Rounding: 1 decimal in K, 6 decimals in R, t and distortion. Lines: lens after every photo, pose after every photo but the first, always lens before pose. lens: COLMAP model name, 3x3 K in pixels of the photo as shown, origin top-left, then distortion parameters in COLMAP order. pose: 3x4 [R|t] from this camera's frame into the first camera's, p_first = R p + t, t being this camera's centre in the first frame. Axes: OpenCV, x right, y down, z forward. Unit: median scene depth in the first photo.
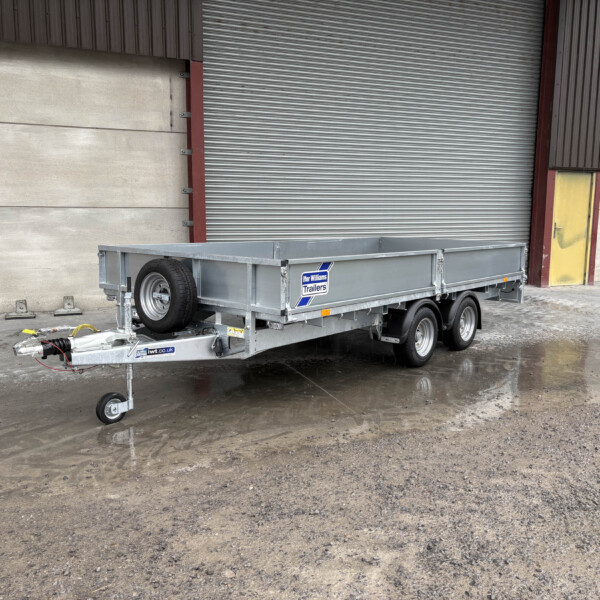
lens RADIAL K [[610.5, 0, 286.4], [0, 610.5, 299.5], [0, 0, 1]] dist [0.014146, 0.014130]
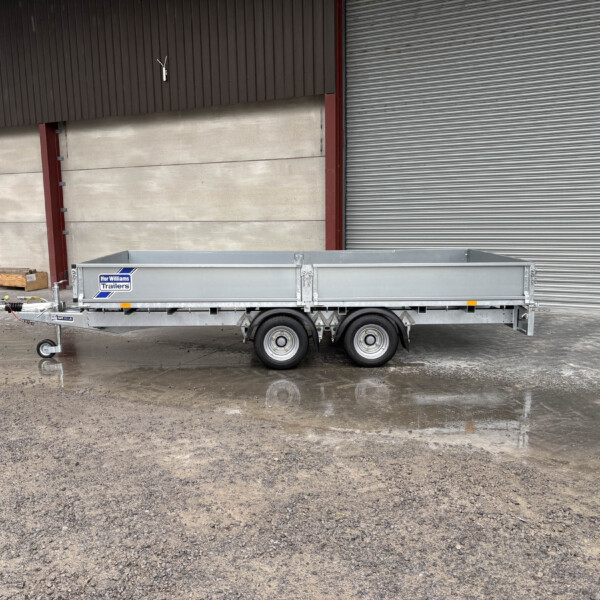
lens RADIAL K [[595.5, 0, 300.0], [0, 595.5, 300.0], [0, 0, 1]] dist [0.194979, -0.706599]
pose [[0.675631, 0.088846, -0.731867, 0.716179], [-0.087061, 0.995381, 0.040465, -0.042451], [0.732081, 0.036378, 0.680245, 0.199729]]
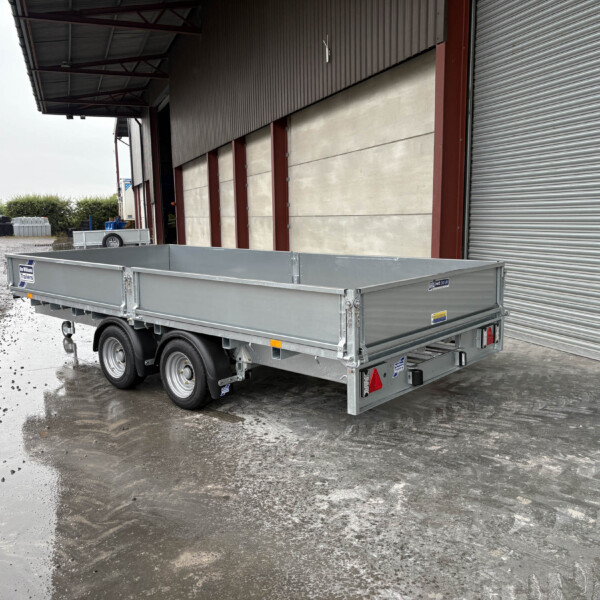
lens RADIAL K [[610.5, 0, 286.4], [0, 610.5, 299.5], [0, 0, 1]] dist [0.014146, 0.014130]
pose [[-0.028750, 0.129208, -0.991201, 0.790834], [-0.127241, 0.983071, 0.131839, -0.126126], [0.991455, 0.129911, -0.011823, 0.874663]]
